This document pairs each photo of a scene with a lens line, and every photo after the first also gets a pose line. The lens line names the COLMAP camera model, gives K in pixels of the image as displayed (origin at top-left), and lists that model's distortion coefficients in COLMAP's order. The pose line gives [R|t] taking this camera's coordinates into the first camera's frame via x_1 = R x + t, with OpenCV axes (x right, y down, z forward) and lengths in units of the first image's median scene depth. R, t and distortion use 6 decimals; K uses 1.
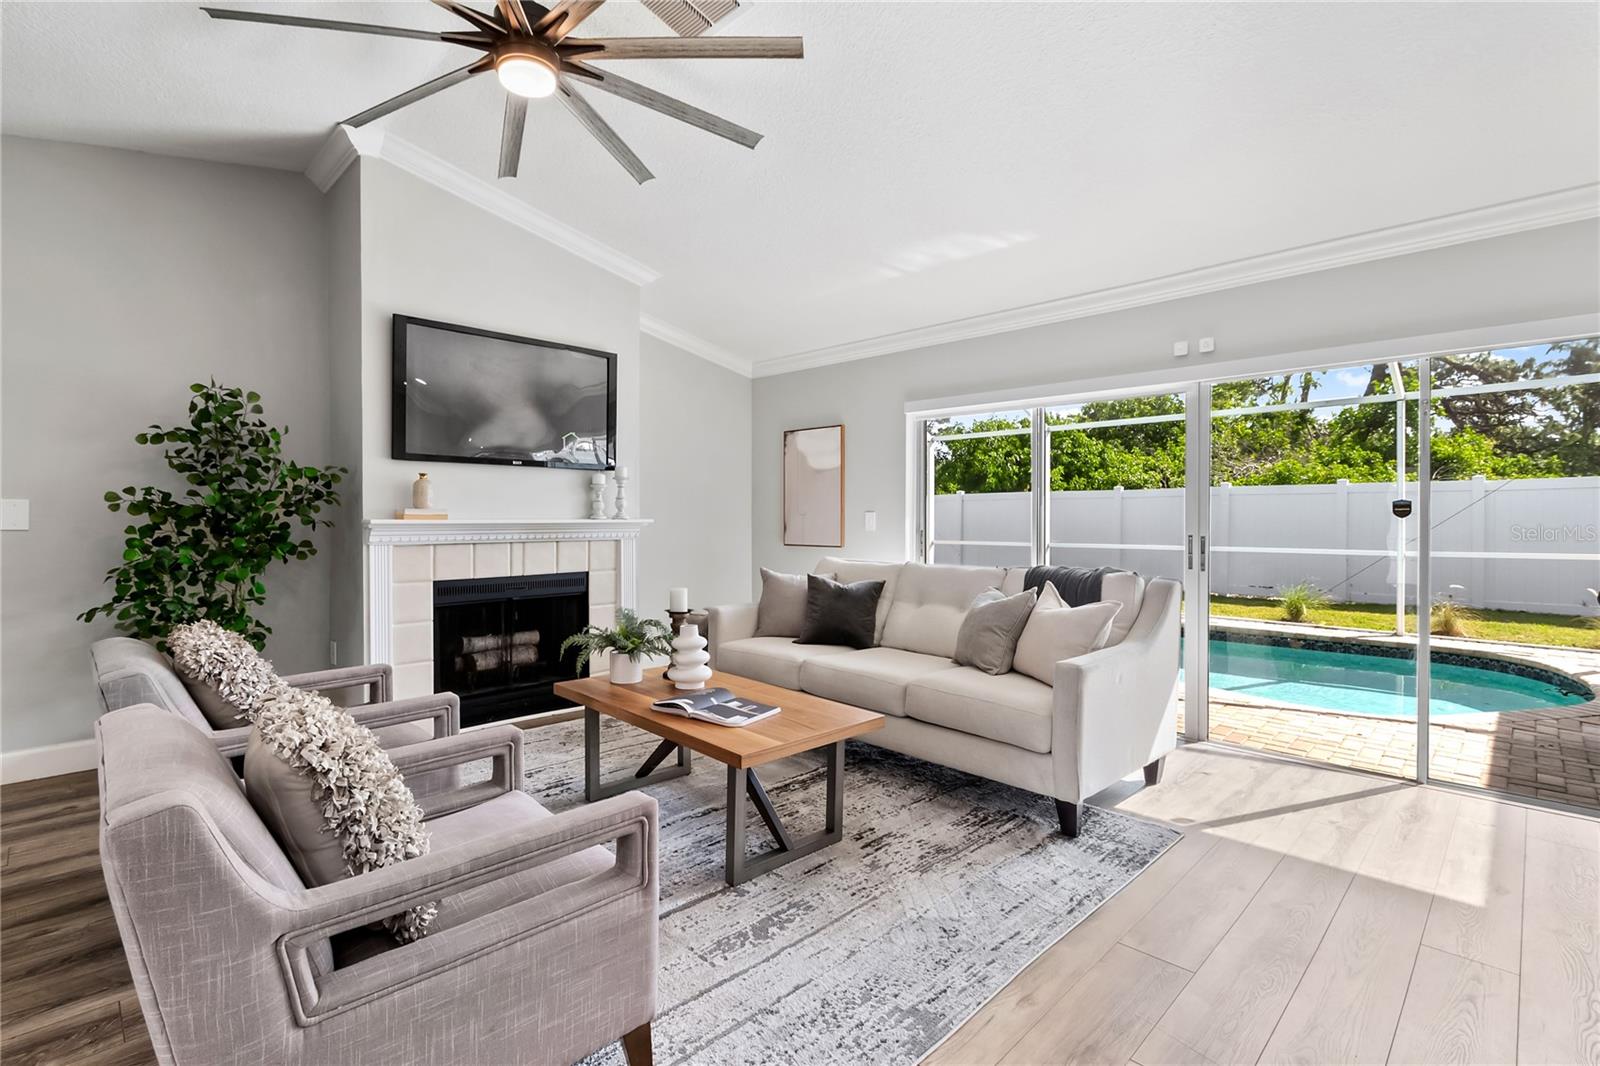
lens RADIAL K [[742.3, 0, 778.0], [0, 742.3, 528.0], [0, 0, 1]] dist [0.000440, -0.000184]
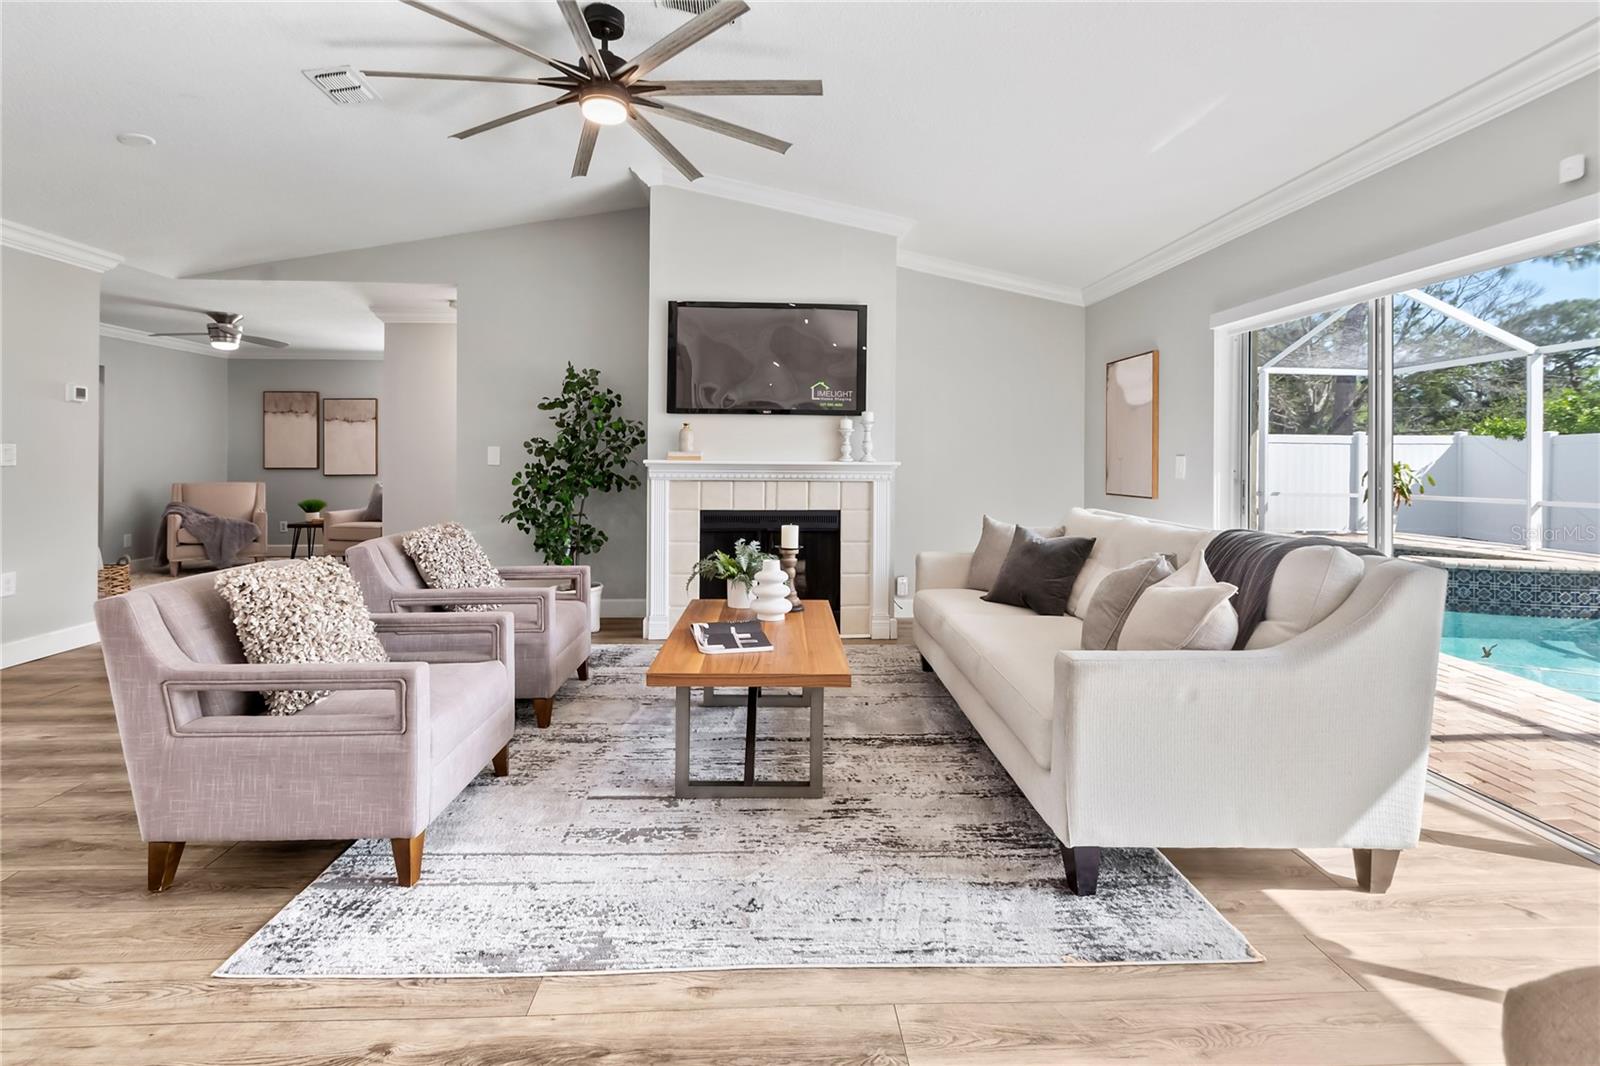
lens RADIAL K [[738.1, 0, 802.9], [0, 738.1, 458.3], [0, 0, 1]] dist [0.001116, 0.000190]
pose [[0.750624, 0.003134, -0.660722, 0.554920], [-0.017373, 0.999737, -0.014995, 0.000569], [0.660501, 0.022734, 0.750481, 0.214236]]
